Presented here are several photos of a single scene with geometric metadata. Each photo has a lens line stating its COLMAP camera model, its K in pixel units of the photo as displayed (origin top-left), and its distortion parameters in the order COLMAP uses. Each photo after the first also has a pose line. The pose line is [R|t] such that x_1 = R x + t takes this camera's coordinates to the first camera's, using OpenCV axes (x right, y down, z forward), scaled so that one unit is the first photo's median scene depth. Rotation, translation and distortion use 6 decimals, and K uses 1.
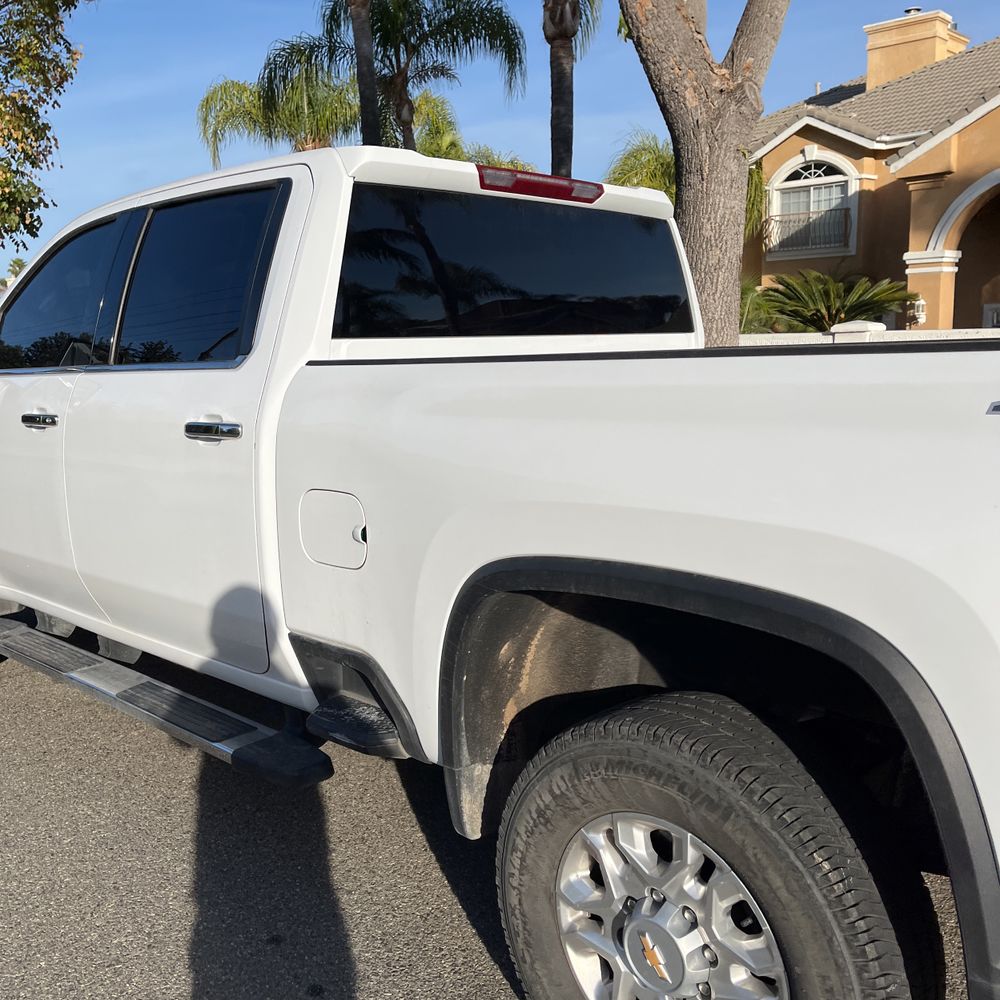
lens RADIAL K [[1012.9, 0, 486.8], [0, 1012.9, 501.9], [0, 0, 1]] dist [0.029004, 0.000000]
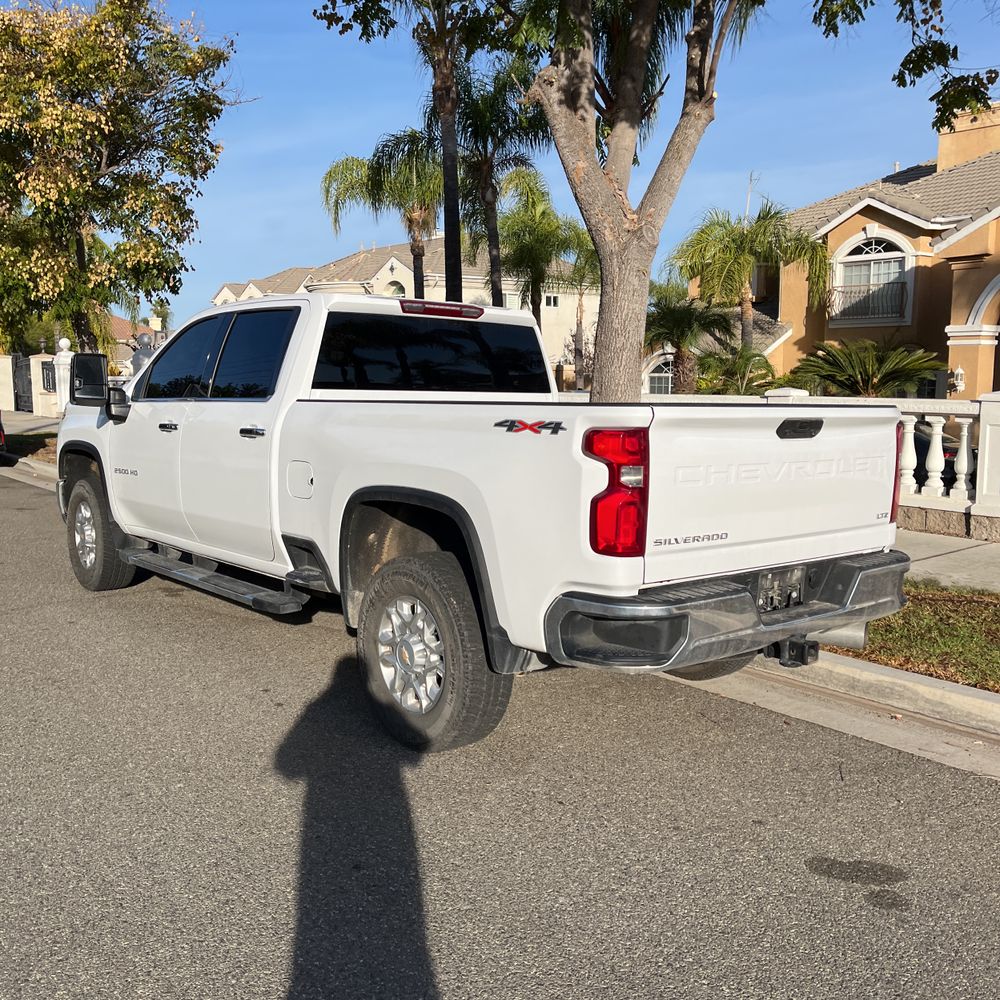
lens RADIAL K [[1012.9, 0, 503.8], [0, 1012.9, 502.6], [0, 0, 1]] dist [0.029004, 0.000000]
pose [[0.994526, 0.047525, -0.093055, 0.204741], [-0.051794, 0.997687, -0.044014, 0.063883], [0.090748, 0.048593, 0.994688, -0.459875]]
